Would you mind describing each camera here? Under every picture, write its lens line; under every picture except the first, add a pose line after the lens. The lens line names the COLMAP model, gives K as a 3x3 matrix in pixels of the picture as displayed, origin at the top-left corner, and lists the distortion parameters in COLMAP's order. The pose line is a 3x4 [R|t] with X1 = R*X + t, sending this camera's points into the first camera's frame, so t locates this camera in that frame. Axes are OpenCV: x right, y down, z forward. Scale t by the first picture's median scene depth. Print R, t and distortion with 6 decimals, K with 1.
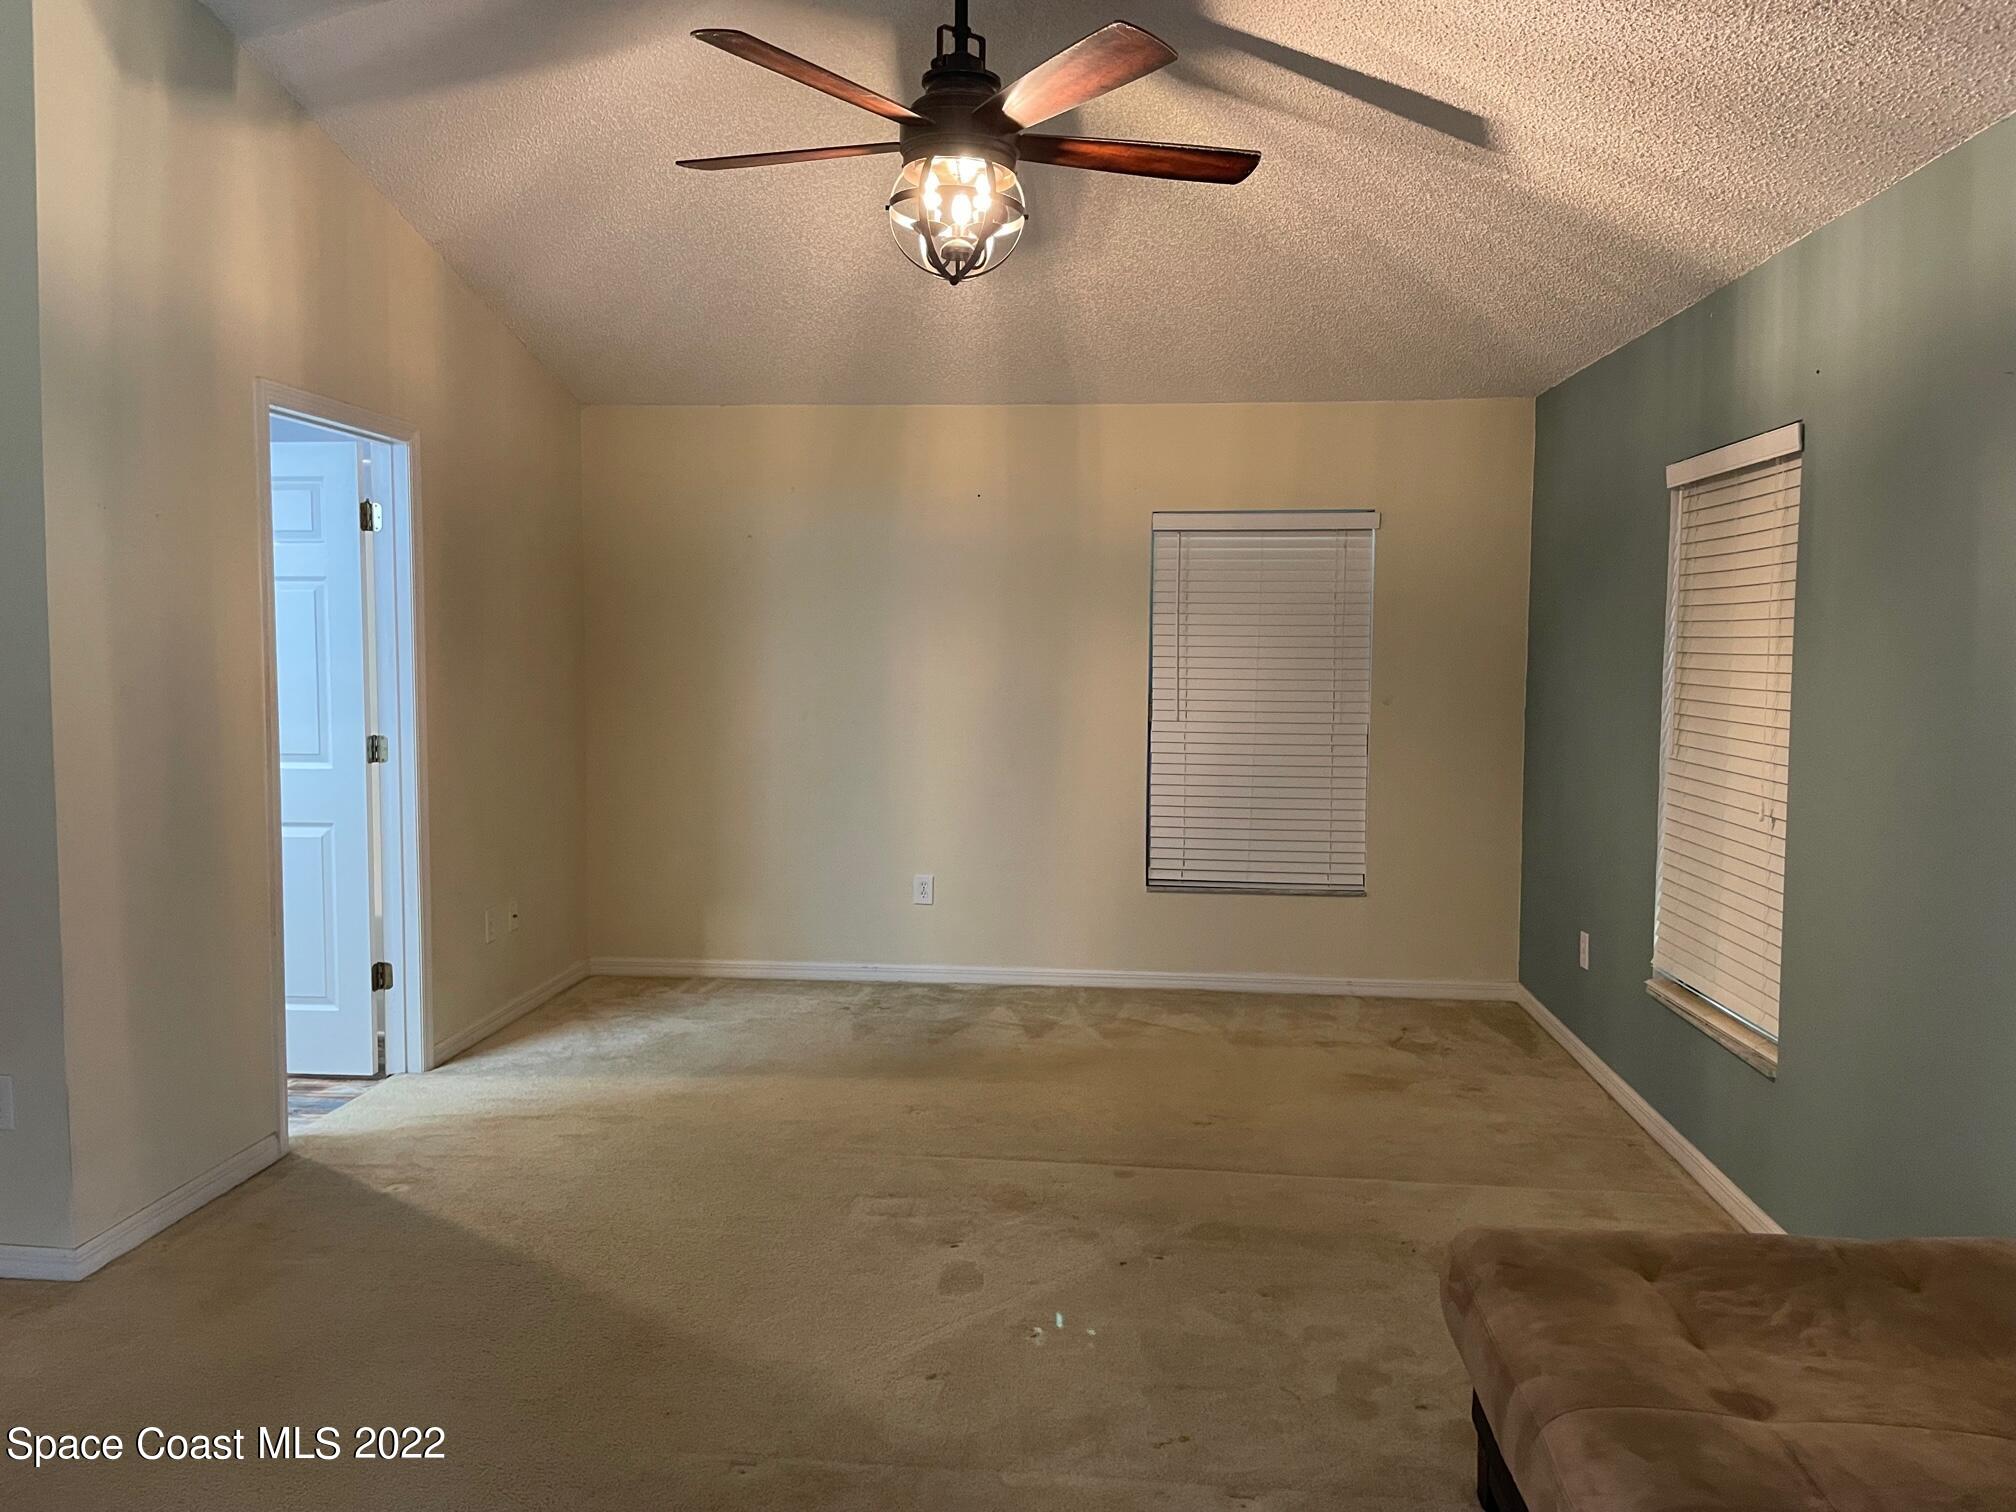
lens RADIAL K [[1521.9, 0, 1012.7], [0, 1521.9, 744.2], [0, 0, 1]] dist [0.105035, -0.138378]
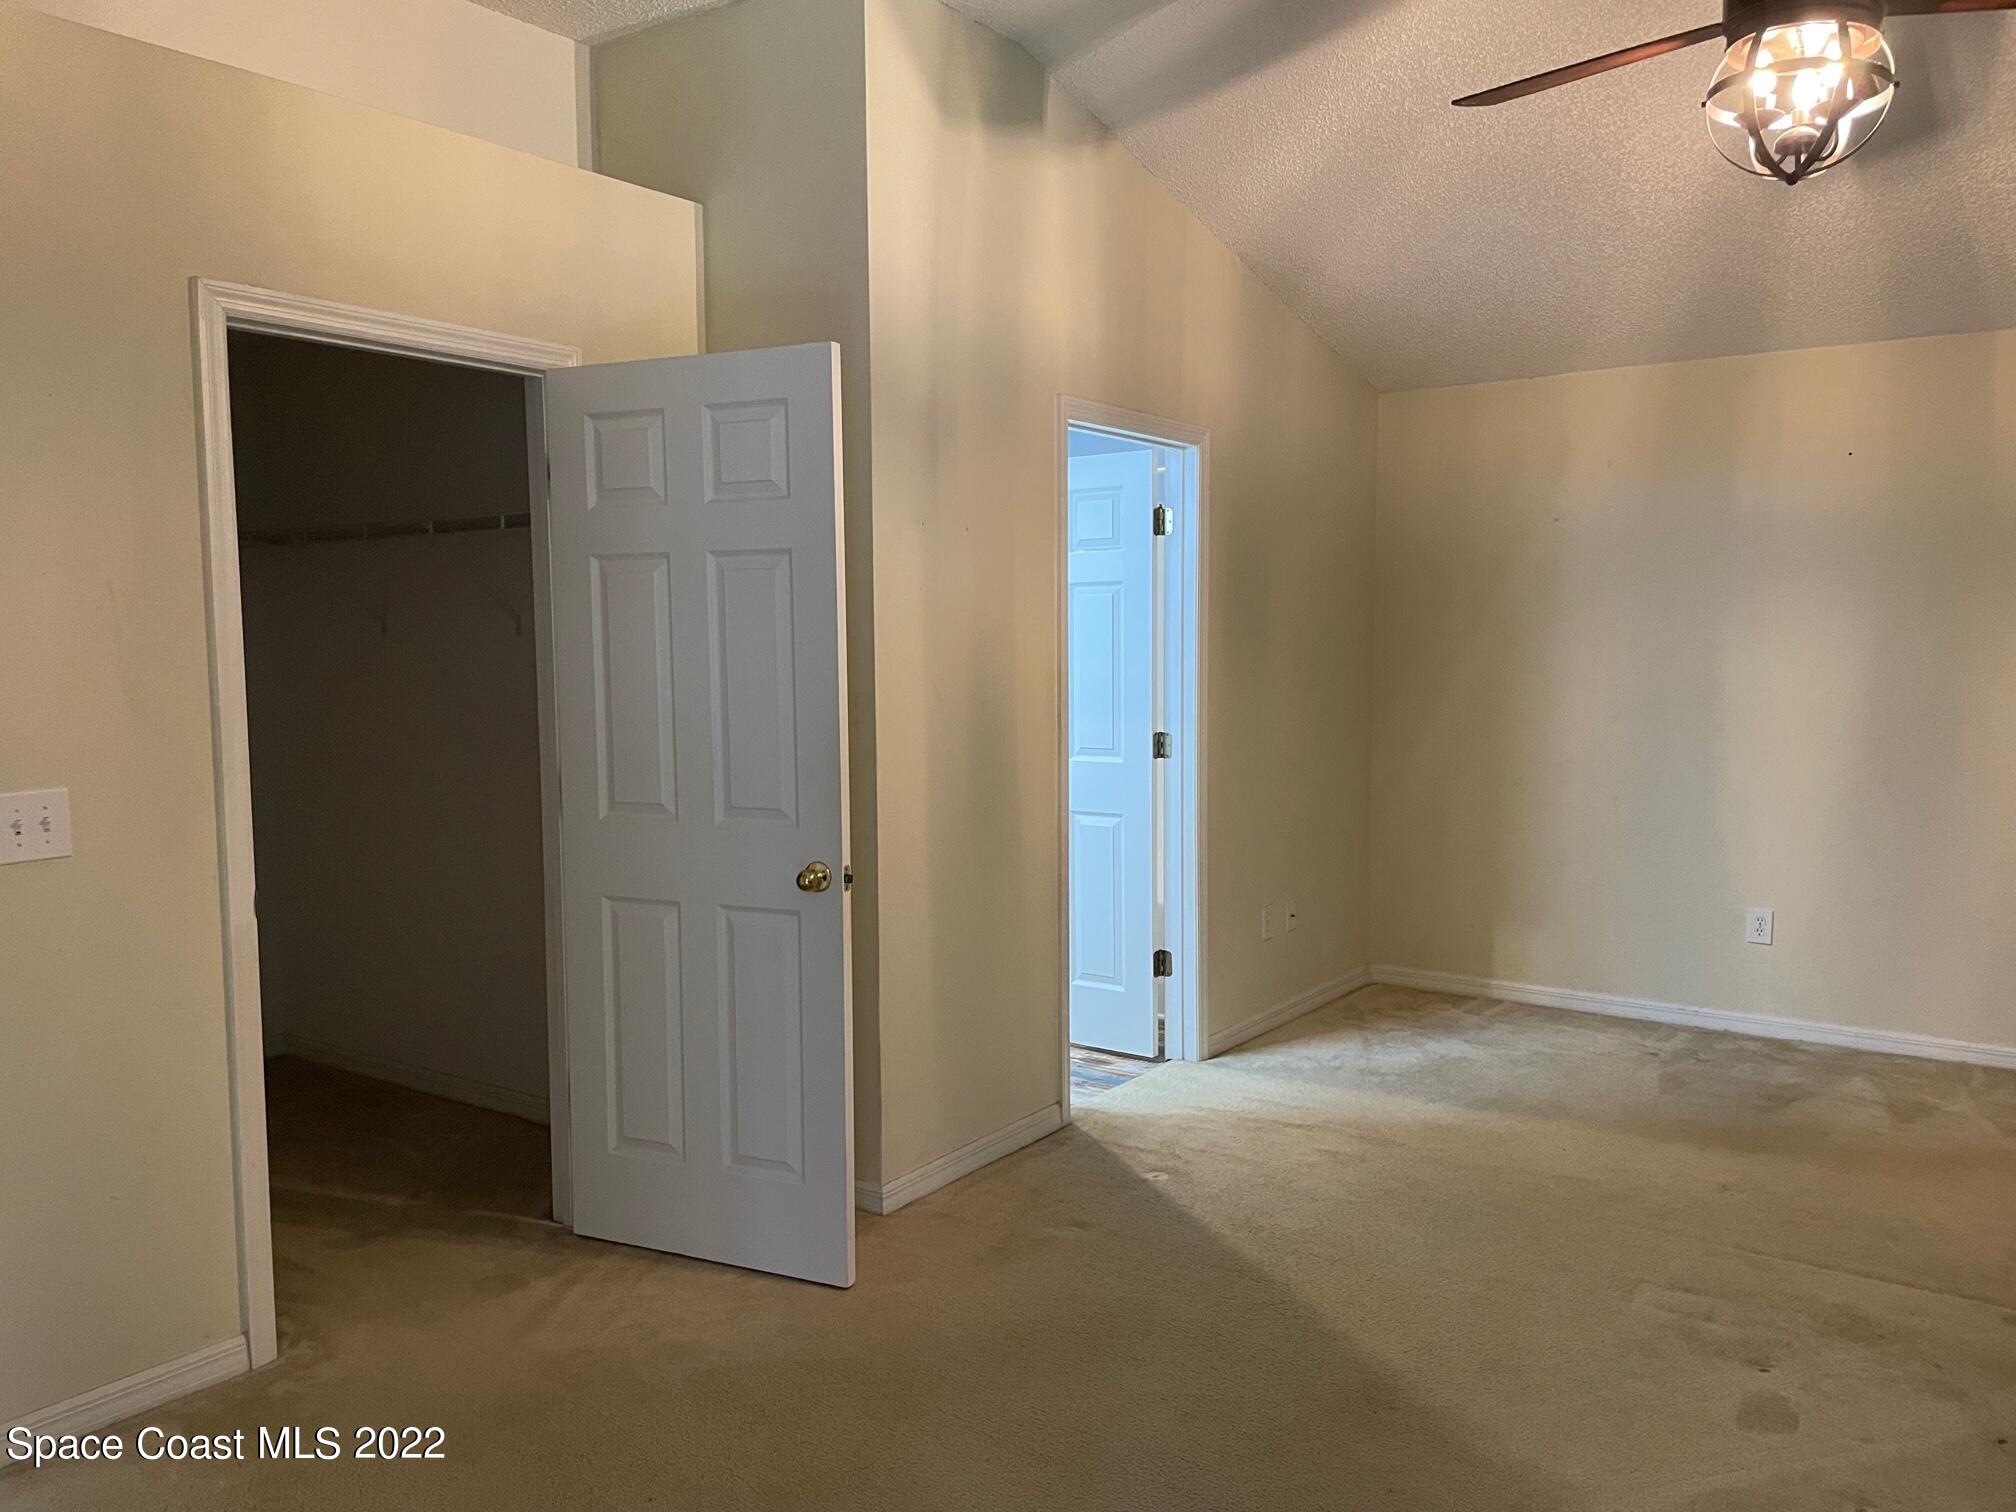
lens RADIAL K [[1522.4, 0, 1011.4], [0, 1522.4, 756.1], [0, 0, 1]] dist [0.108067, -0.139782]
pose [[0.863264, 0.028353, -0.503956, 0.018774], [-0.024037, 0.999598, 0.015063, -0.002640], [0.504180, -0.000890, 0.863598, 0.064973]]
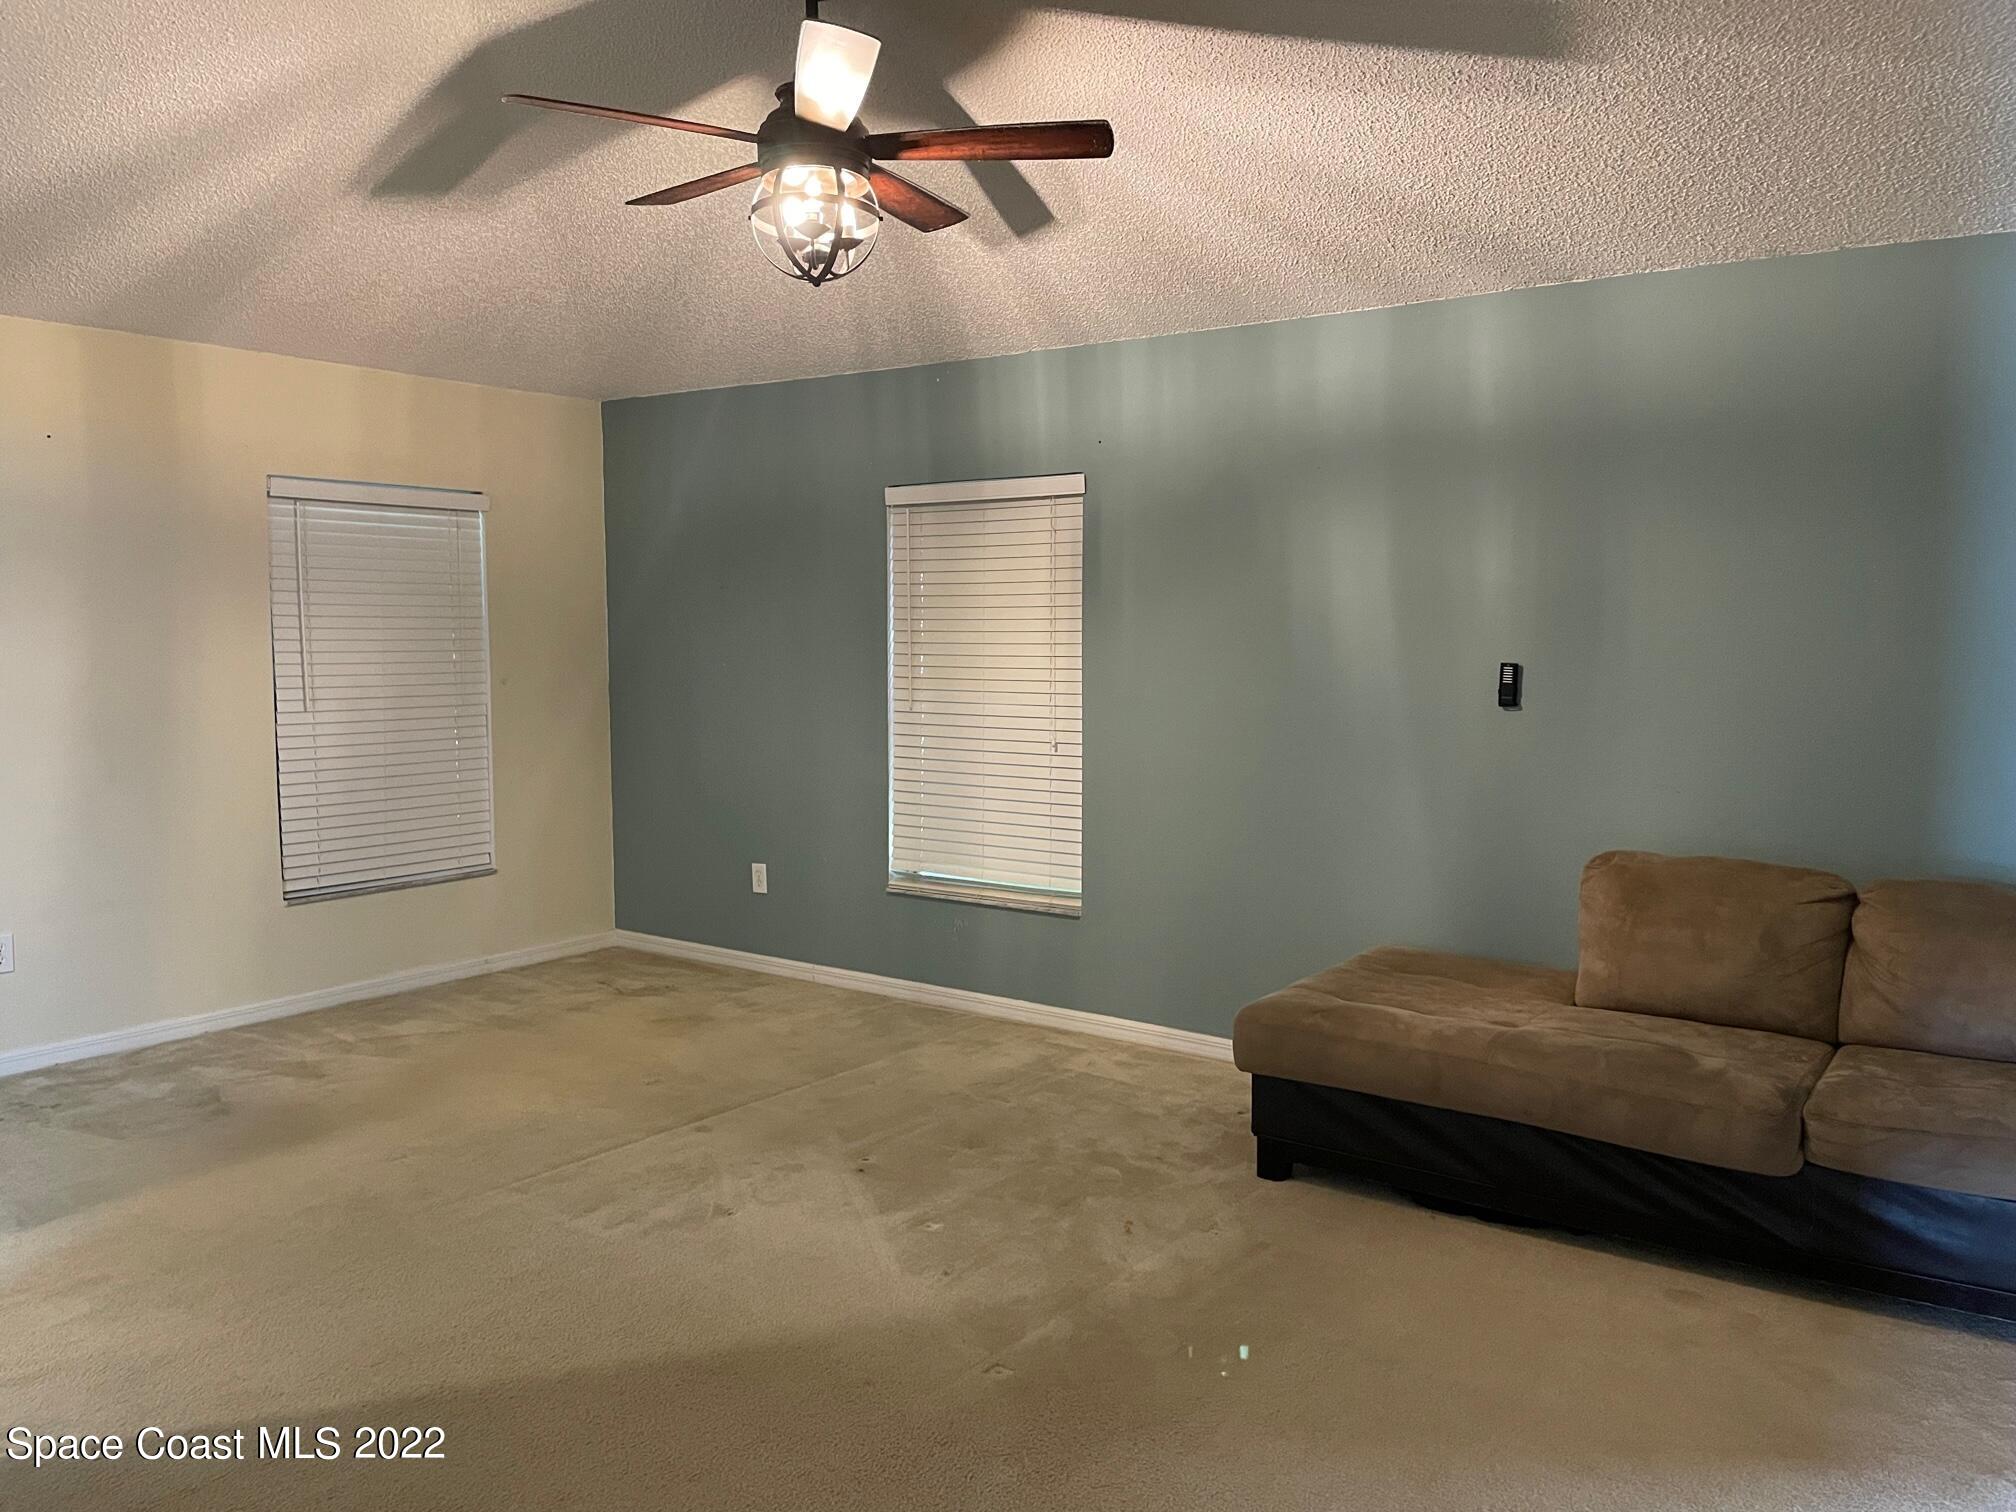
lens RADIAL K [[1521.9, 0, 1012.7], [0, 1521.9, 744.2], [0, 0, 1]] dist [0.105035, -0.138378]
pose [[0.518207, -0.073019, 0.852132, -0.614418], [0.064464, 0.996849, 0.046218, -0.015231], [-0.852822, 0.030981, 0.521281, 0.233043]]
